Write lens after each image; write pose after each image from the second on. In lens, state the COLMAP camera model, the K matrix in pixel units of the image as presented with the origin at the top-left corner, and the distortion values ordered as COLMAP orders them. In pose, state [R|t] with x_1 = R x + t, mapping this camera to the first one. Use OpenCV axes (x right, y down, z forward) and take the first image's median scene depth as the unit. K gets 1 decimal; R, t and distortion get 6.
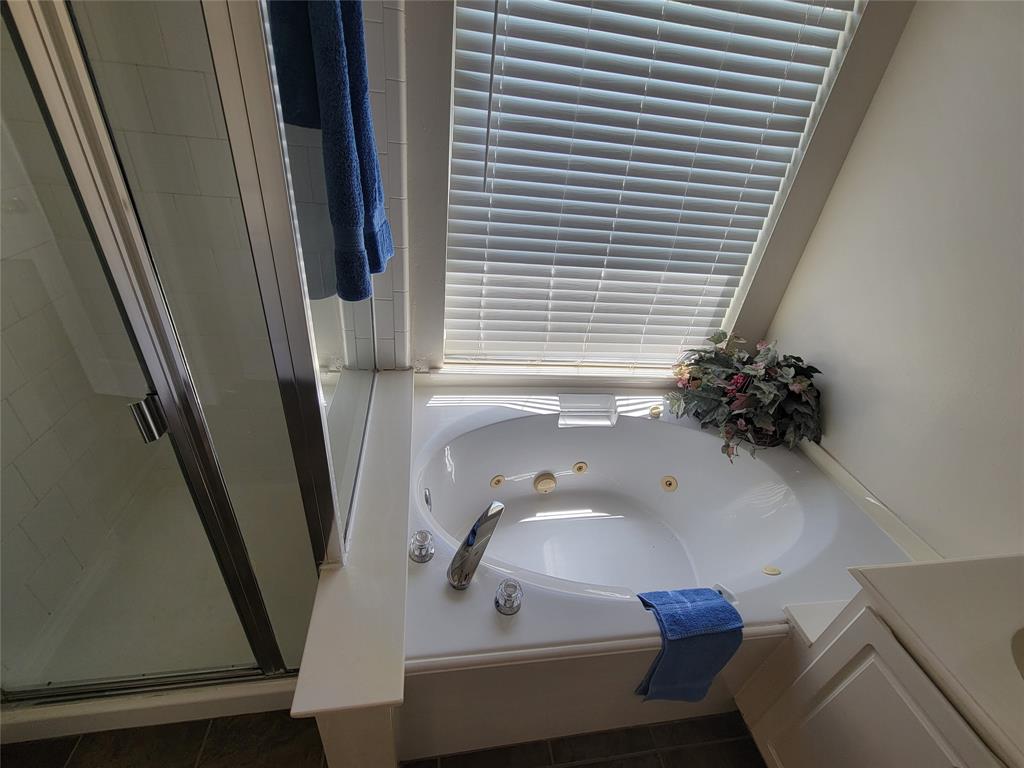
lens RADIAL K [[449.7, 0, 512.4], [0, 449.7, 387.7], [0, 0, 1]] dist [0.001343, 0.000049]
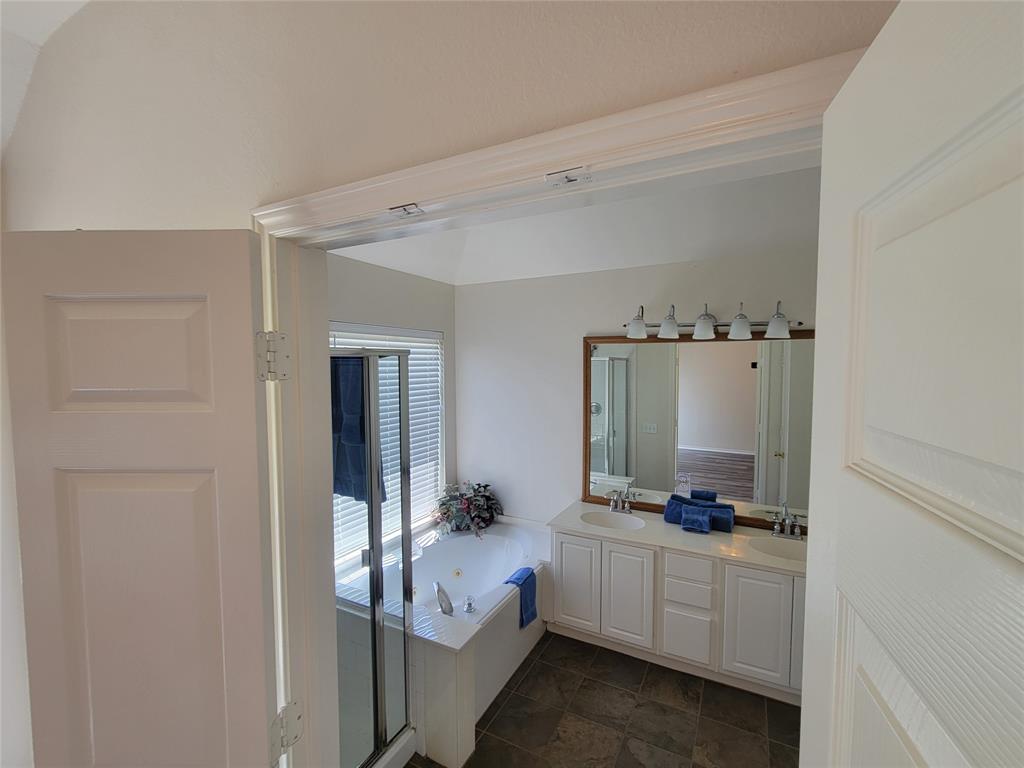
lens RADIAL K [[449.7, 0, 511.8], [0, 449.7, 387.7], [0, 0, 1]] dist [0.001343, 0.000049]
pose [[0.593505, -0.150188, 0.790693, -0.954669], [0.489890, 0.846888, -0.206856, 0.070801], [-0.638561, 0.510123, 0.576208, -0.631234]]
